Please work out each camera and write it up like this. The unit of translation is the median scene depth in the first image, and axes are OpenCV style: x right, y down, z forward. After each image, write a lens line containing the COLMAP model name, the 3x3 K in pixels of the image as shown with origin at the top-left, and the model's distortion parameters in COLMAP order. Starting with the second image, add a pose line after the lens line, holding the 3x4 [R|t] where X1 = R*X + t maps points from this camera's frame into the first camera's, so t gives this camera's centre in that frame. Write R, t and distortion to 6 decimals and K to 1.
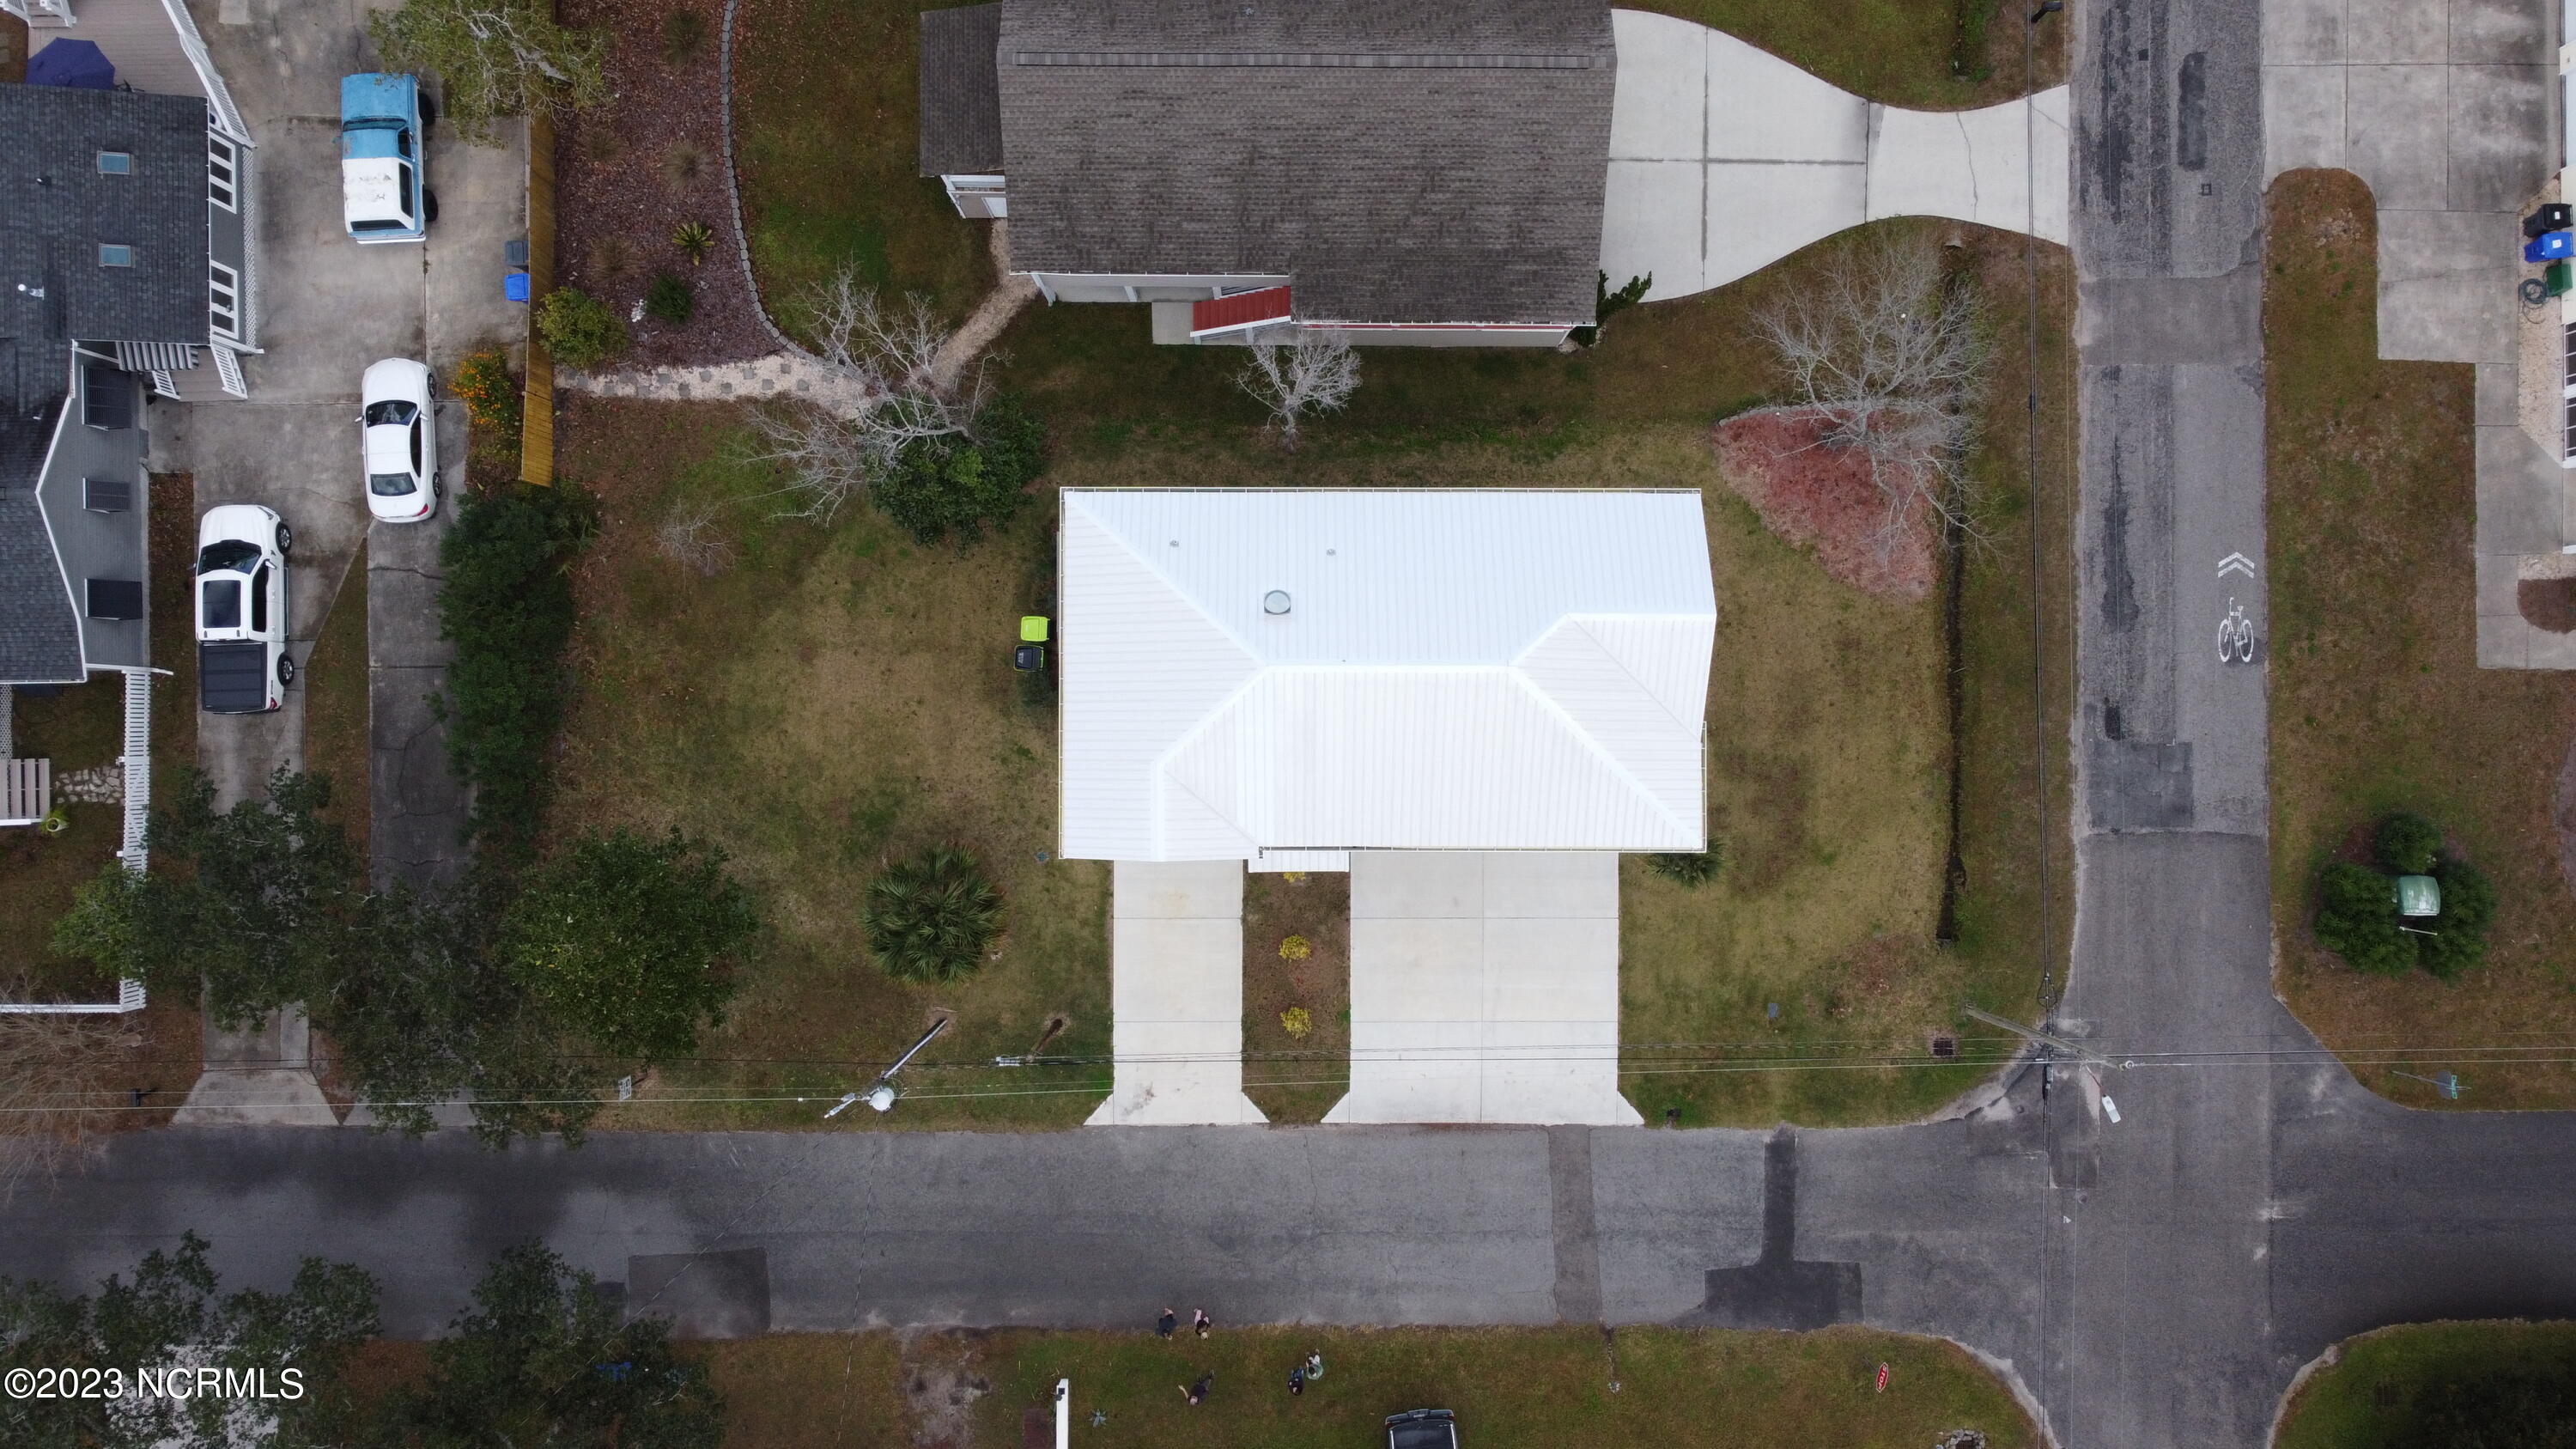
lens RADIAL K [[1951.2, 0, 1292.3], [0, 1951.2, 706.6], [0, 0, 1]] dist [0.002825, 0.000181]
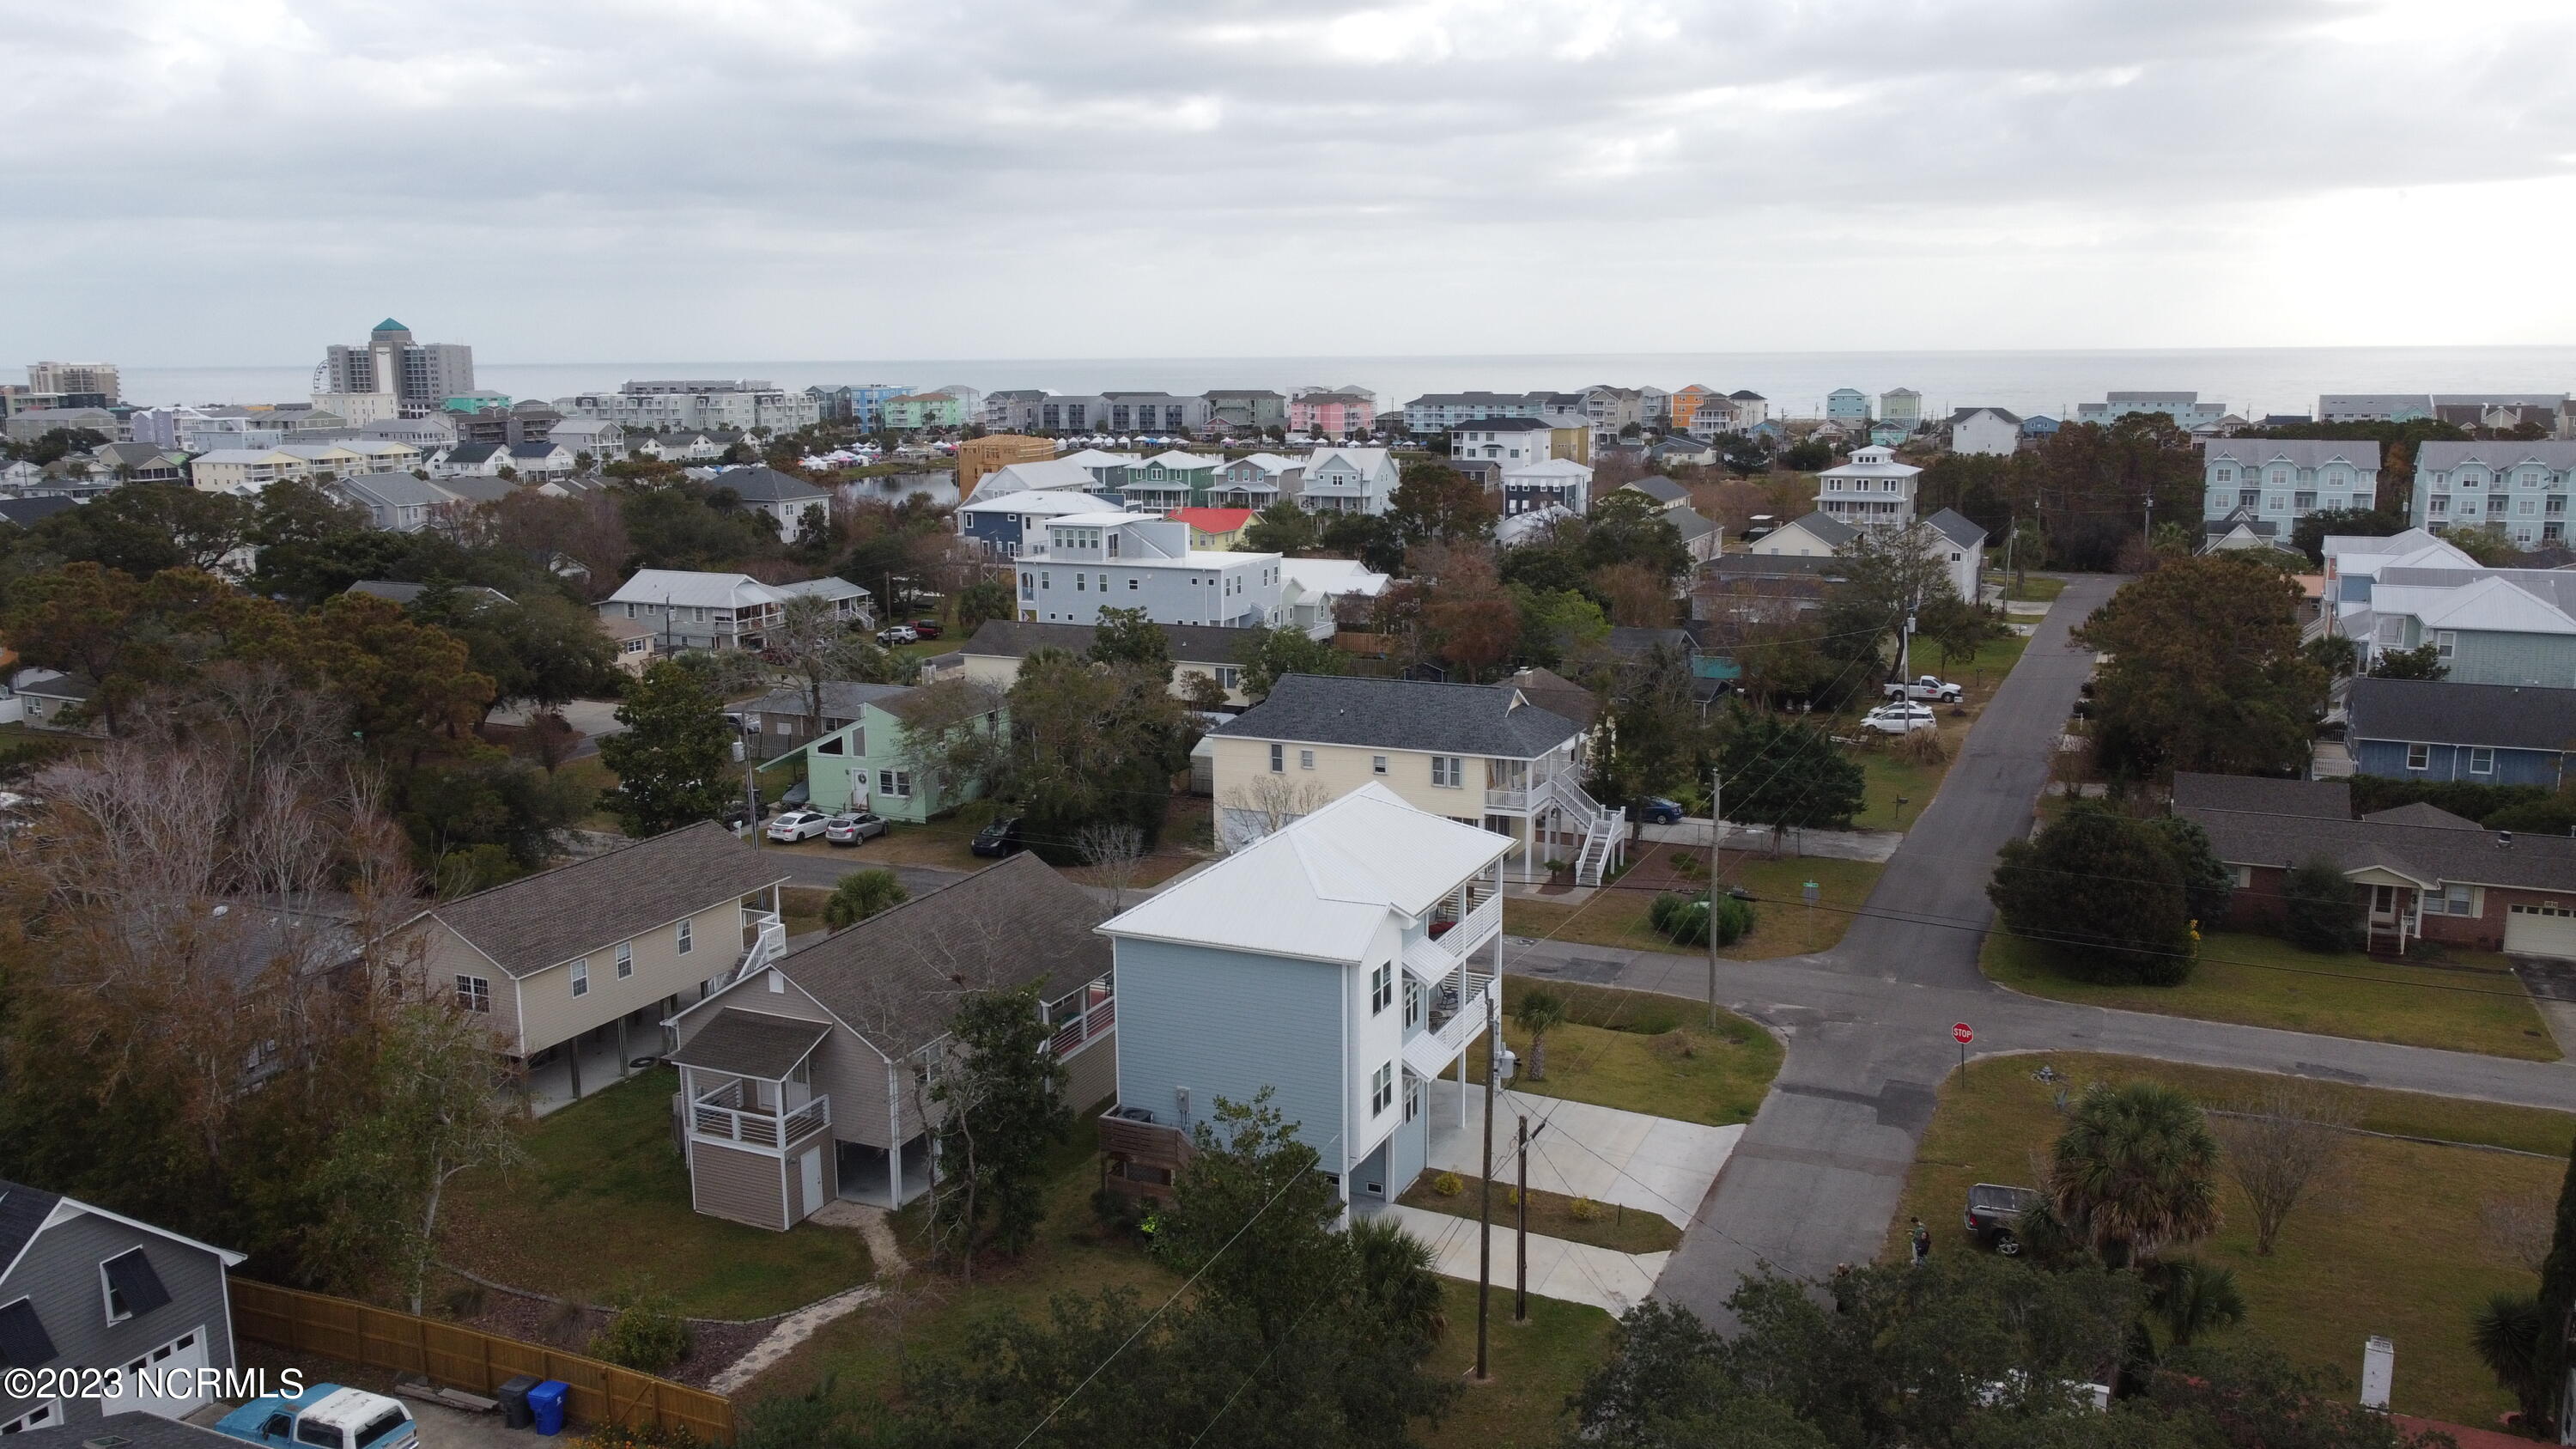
lens RADIAL K [[1953.9, 0, 1297.4], [0, 1953.9, 712.7], [0, 0, 1]] dist [0.002956, 0.005940]
pose [[0.411262, -0.172606, 0.895026, -0.990945], [0.911504, 0.083135, -0.402801, 0.429876], [-0.004882, 0.981476, 0.191521, 0.512661]]
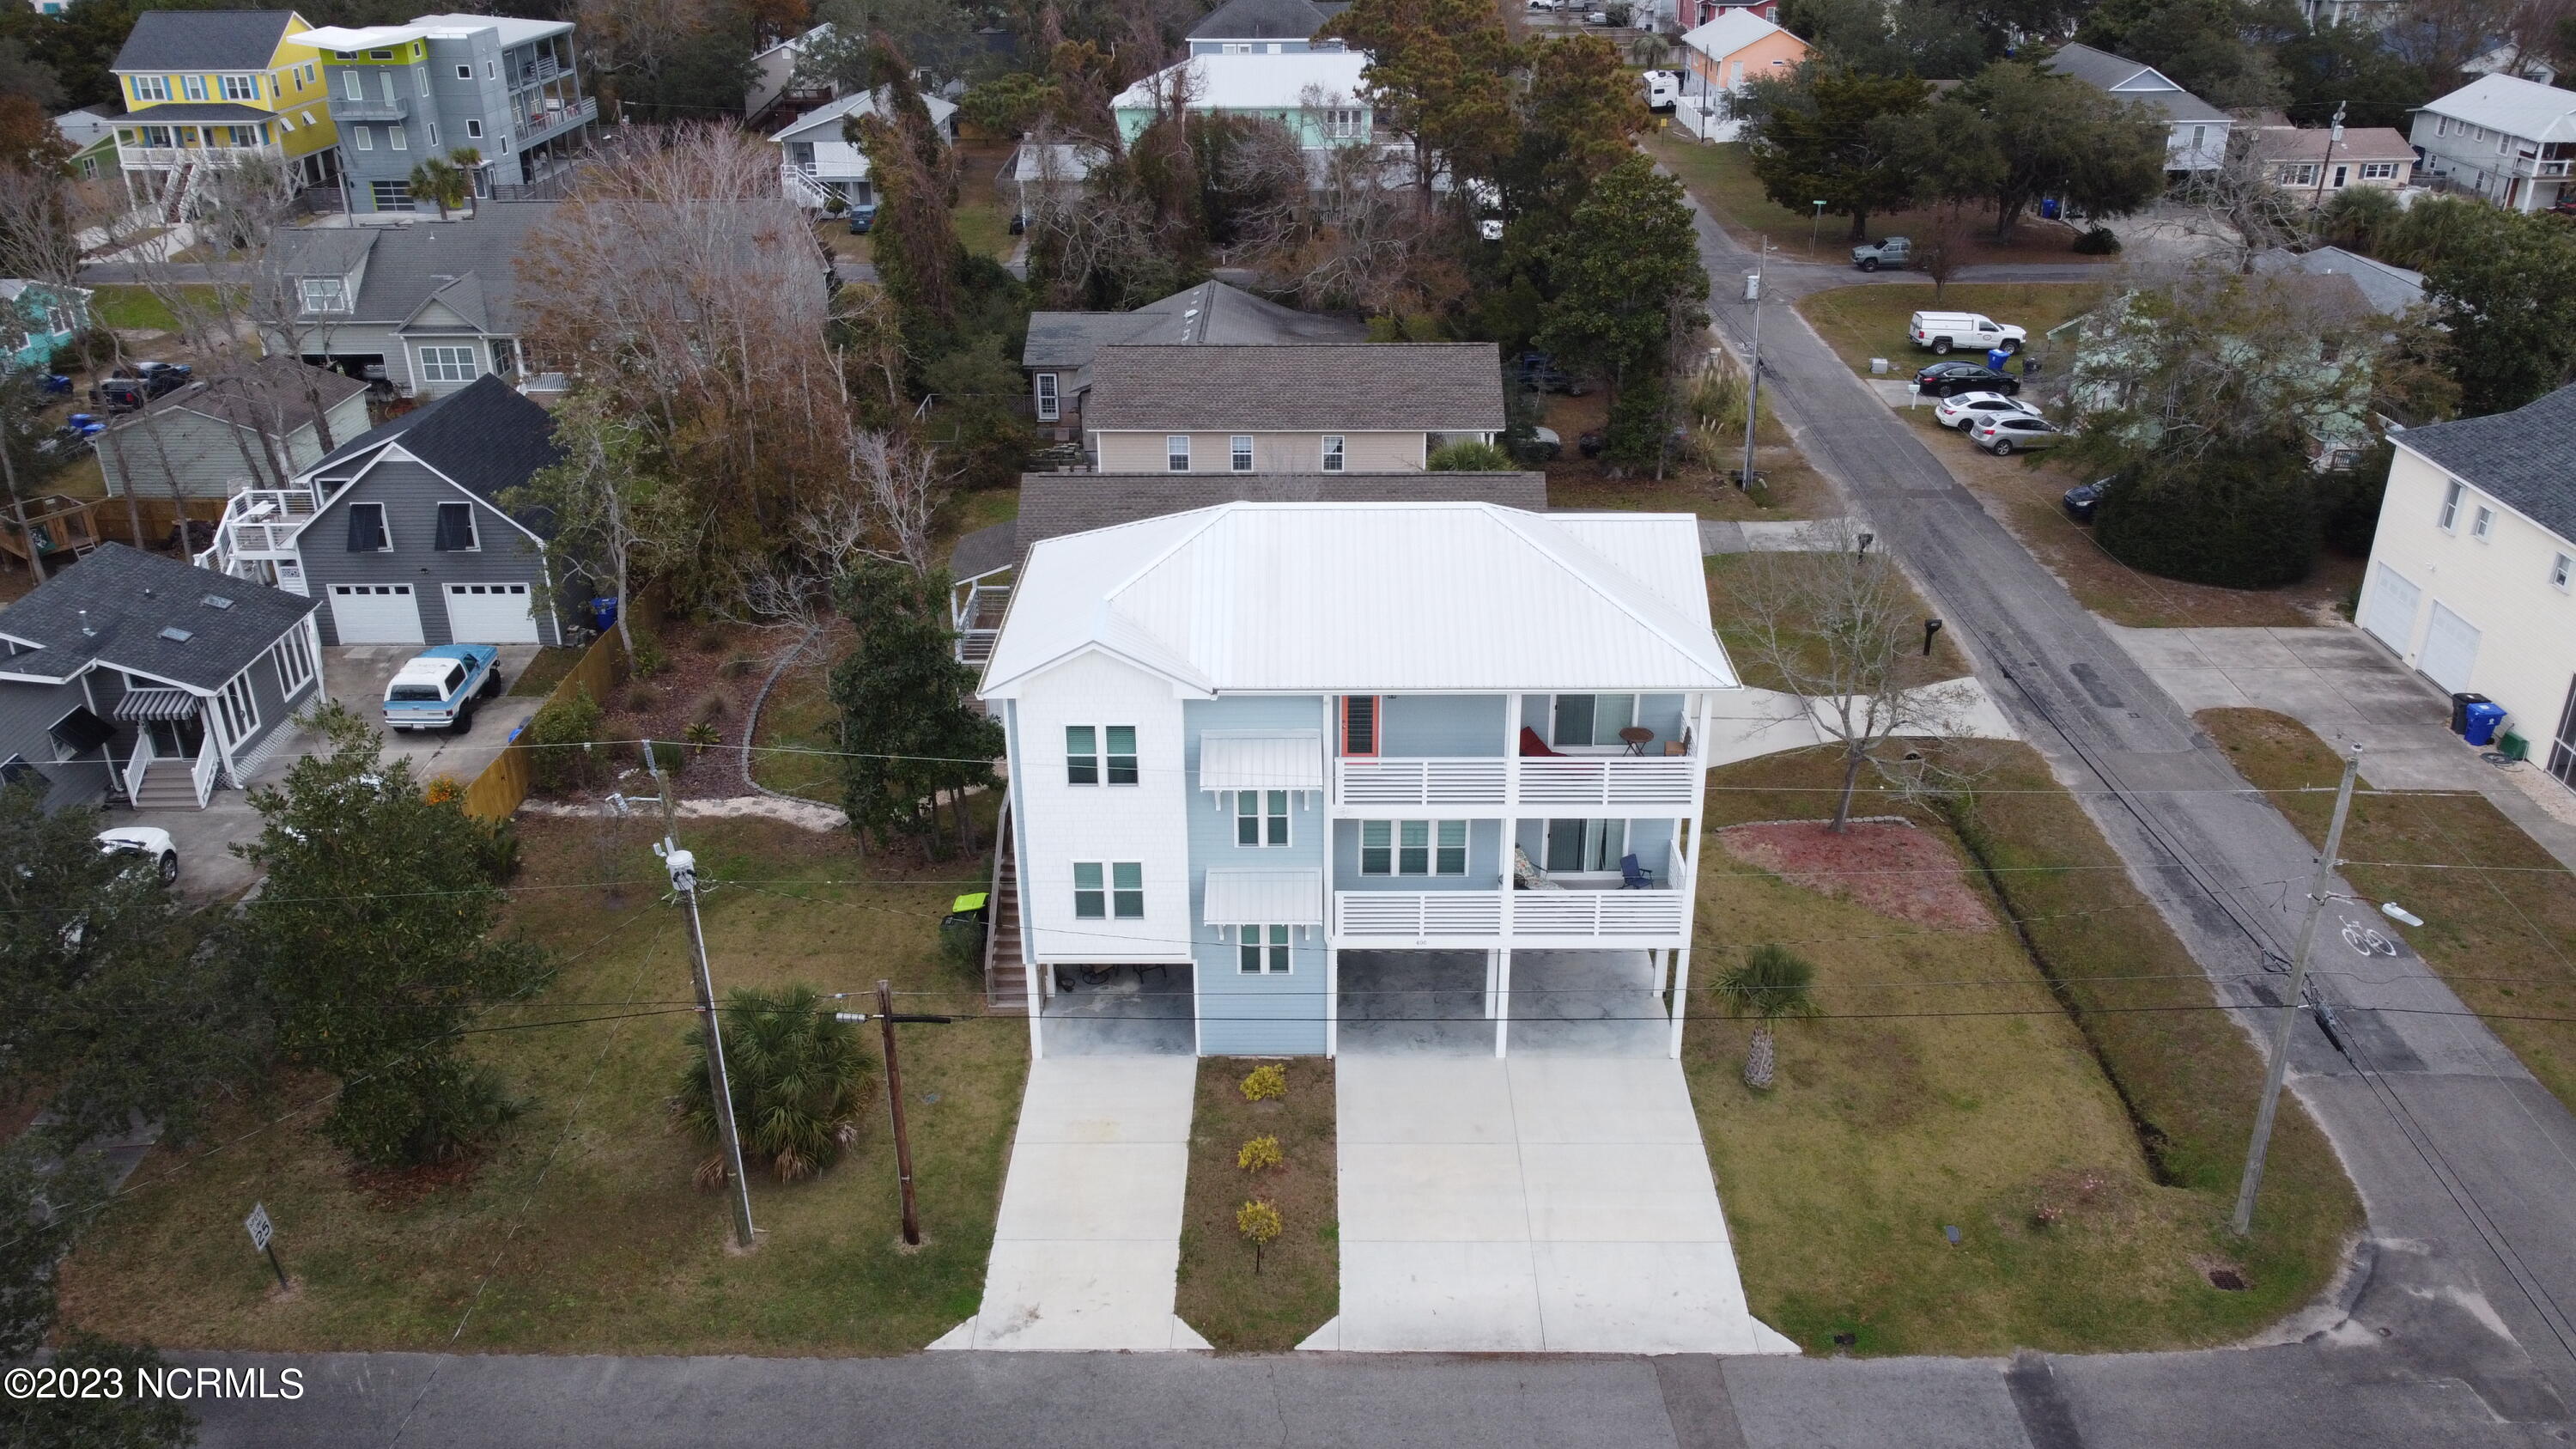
lens RADIAL K [[1951.8, 0, 1291.9], [0, 1951.8, 712.2], [0, 0, 1]] dist [-0.000146, 0.002513]
pose [[0.999928, -0.005423, -0.010662, 0.021599], [-0.007194, 0.439486, -0.898221, 0.695782], [0.009557, 0.898233, 0.439415, 0.530961]]
